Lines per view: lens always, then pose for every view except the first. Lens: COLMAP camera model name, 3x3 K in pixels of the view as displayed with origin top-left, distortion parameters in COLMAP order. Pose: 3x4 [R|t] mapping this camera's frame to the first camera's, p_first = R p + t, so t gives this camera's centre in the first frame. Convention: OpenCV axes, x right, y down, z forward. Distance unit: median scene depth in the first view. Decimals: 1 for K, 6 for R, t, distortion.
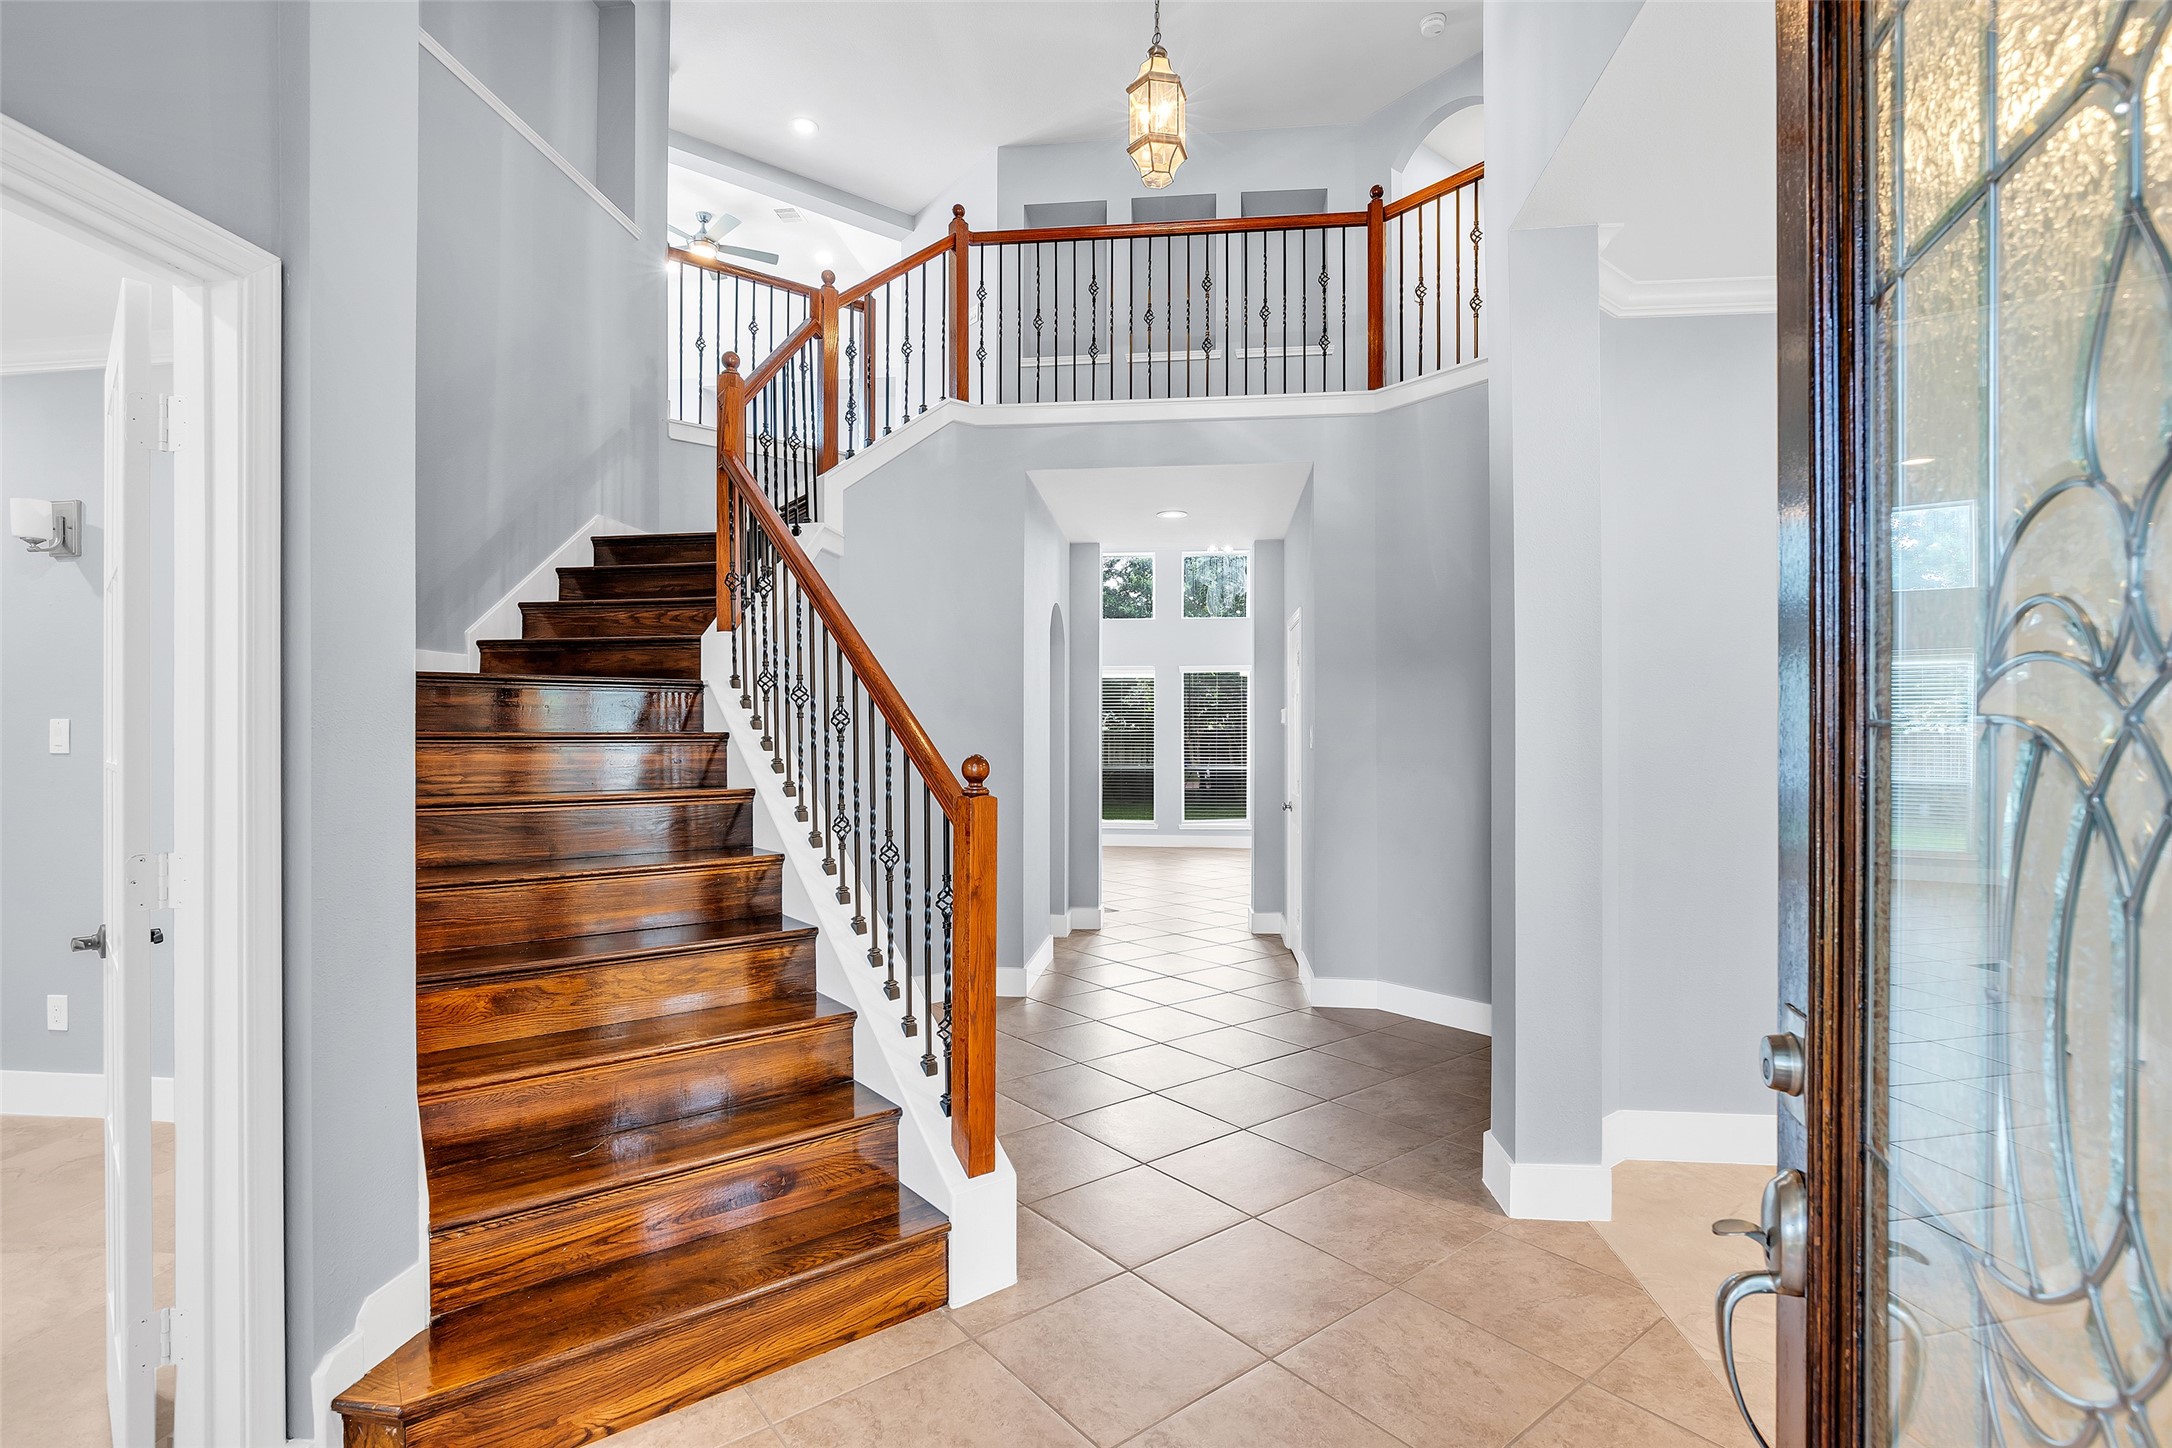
lens RADIAL K [[994.6, 0, 1086.0], [0, 994.6, 724.0], [0, 0, 1]] dist [-0.009776, 0.000834]
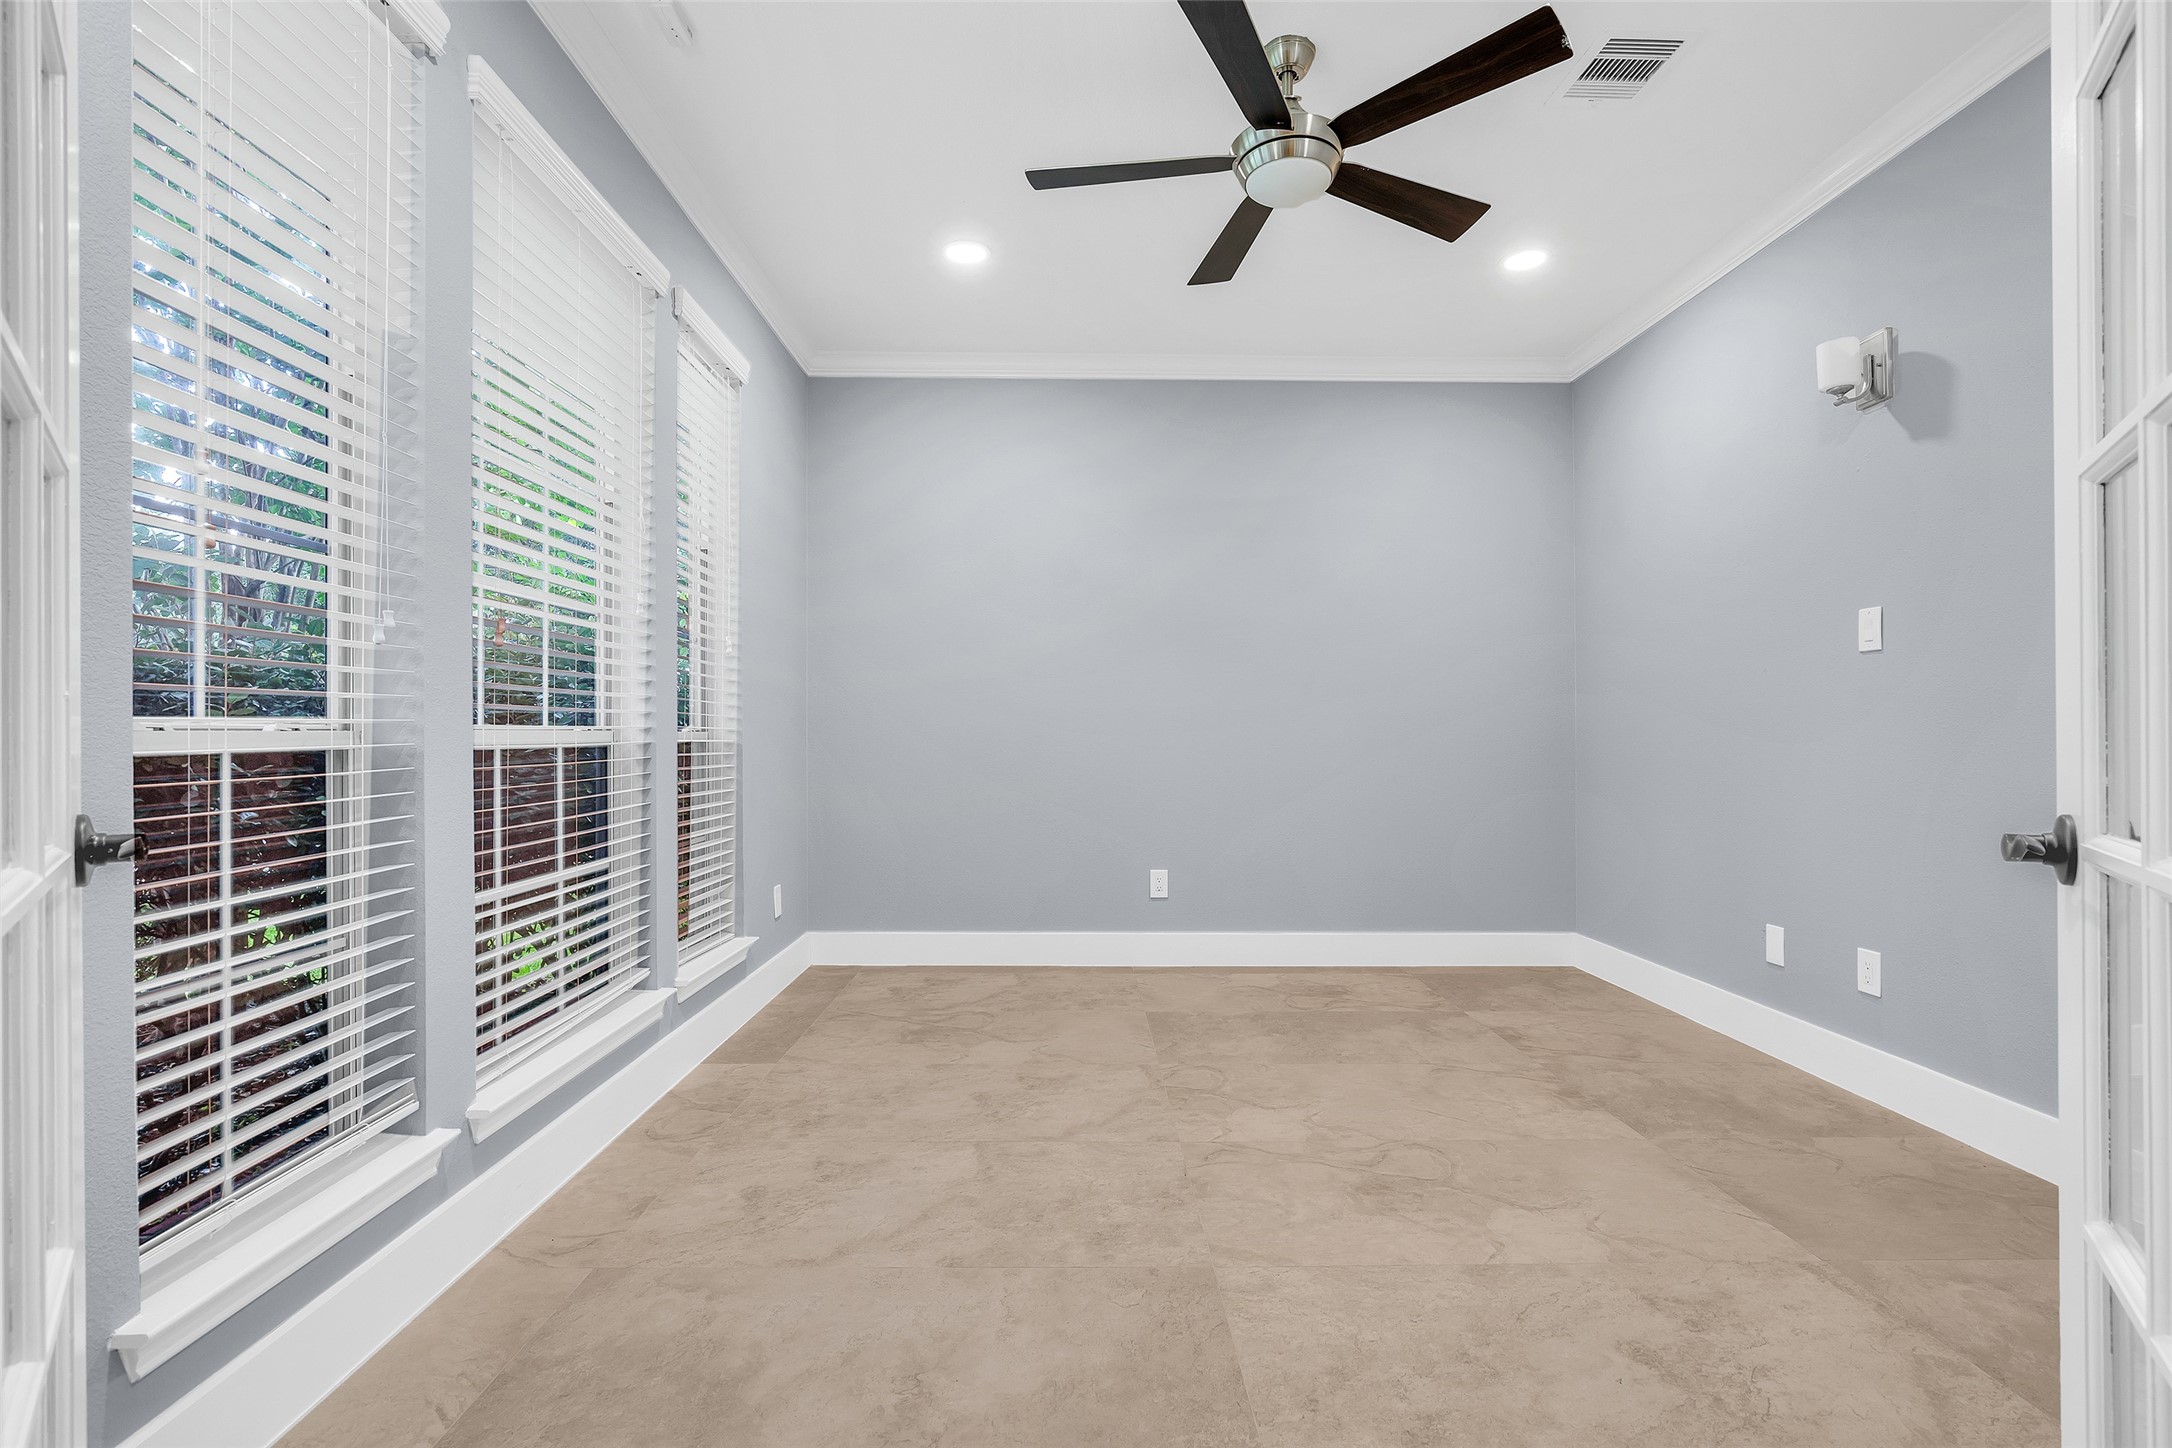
lens RADIAL K [[994.6, 0, 1086.0], [0, 994.6, 724.0], [0, 0, 1]] dist [-0.009776, 0.000834]
pose [[0.131706, -0.001847, -0.991287, -0.380193], [0.005274, 0.999985, -0.001162, 0.102338], [0.991275, -0.005075, 0.131713, 0.301021]]
